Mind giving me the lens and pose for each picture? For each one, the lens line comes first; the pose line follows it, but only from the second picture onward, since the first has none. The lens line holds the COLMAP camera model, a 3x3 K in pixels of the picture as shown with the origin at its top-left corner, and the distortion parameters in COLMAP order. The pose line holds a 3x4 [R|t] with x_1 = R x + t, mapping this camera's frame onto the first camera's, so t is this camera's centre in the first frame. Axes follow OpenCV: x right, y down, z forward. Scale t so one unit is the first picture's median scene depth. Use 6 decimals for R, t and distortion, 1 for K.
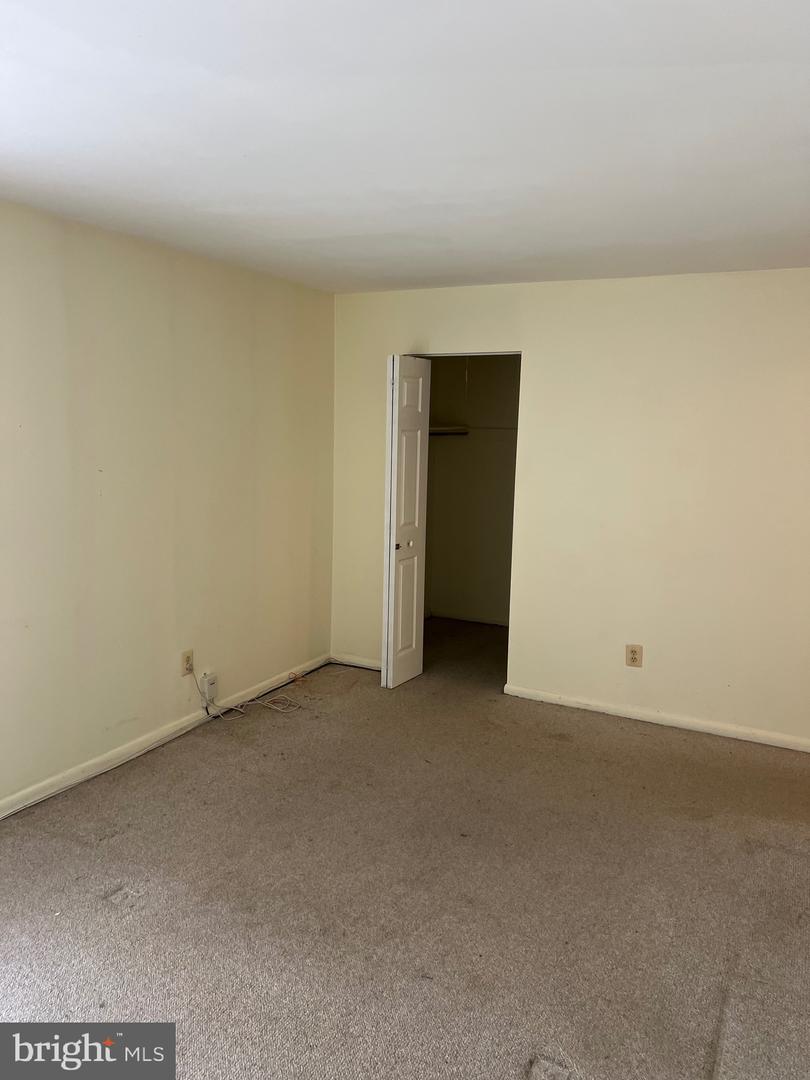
lens RADIAL K [[810.6, 0, 405.0], [0, 810.6, 540.0], [0, 0, 1]] dist [0.066102, -0.064191]
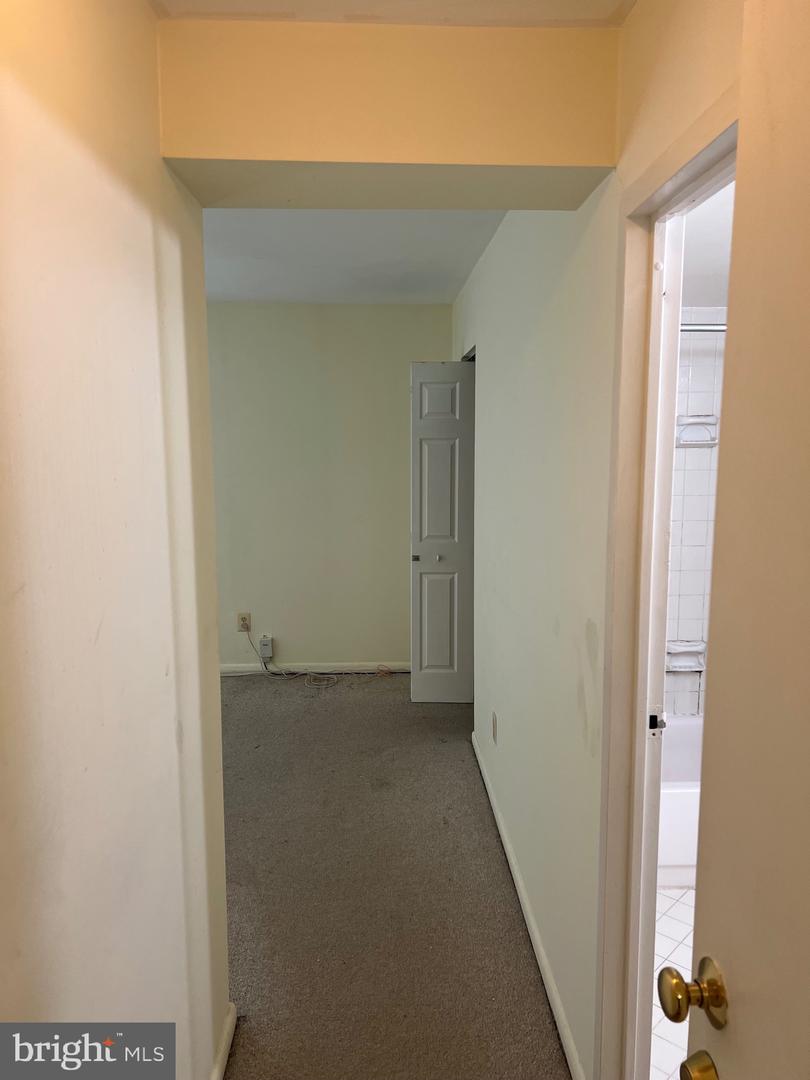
lens RADIAL K [[813.9, 0, 399.6], [0, 813.9, 547.7], [0, 0, 1]] dist [0.082091, -0.083698]
pose [[0.476485, 0.101104, -0.873350, 0.927477], [-0.112979, 0.992171, 0.053220, -0.059721], [0.871893, 0.073312, 0.484177, 0.560029]]
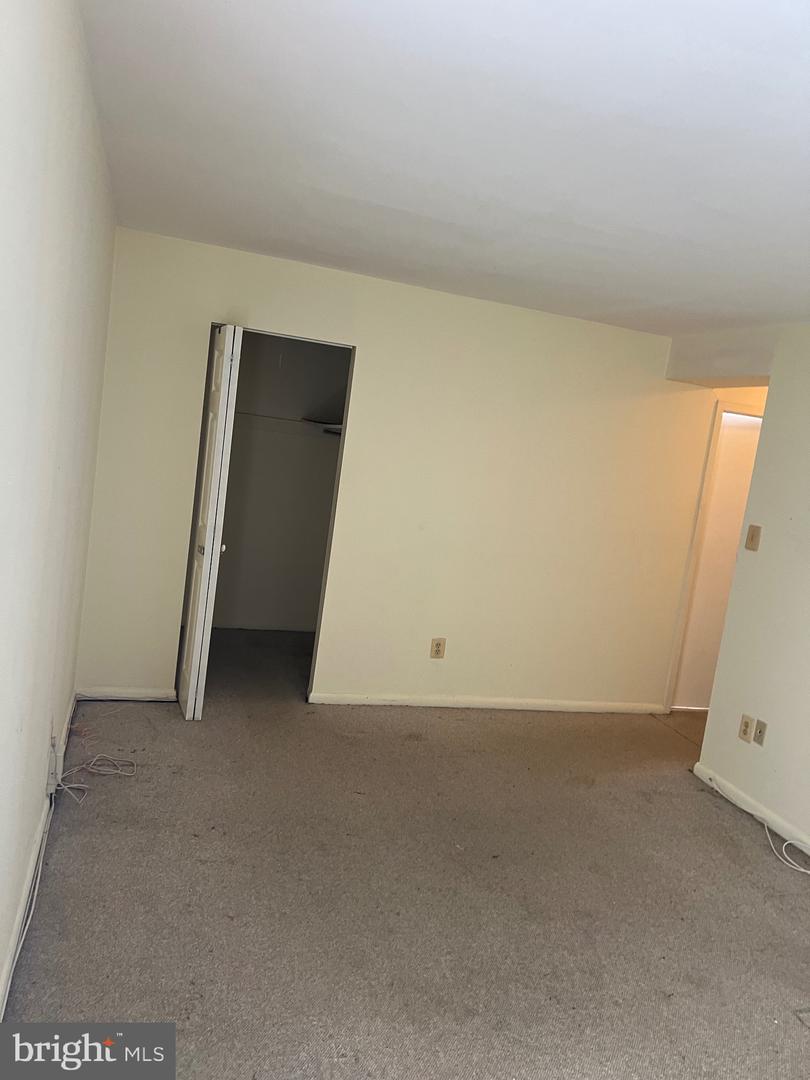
lens RADIAL K [[810.6, 0, 405.0], [0, 810.6, 540.0], [0, 0, 1]] dist [0.066102, -0.064191]
pose [[0.708706, -0.021902, 0.705164, -0.520843], [-0.010509, 0.999079, 0.041593, -0.046620], [-0.705425, -0.036888, 0.707824, 0.289632]]
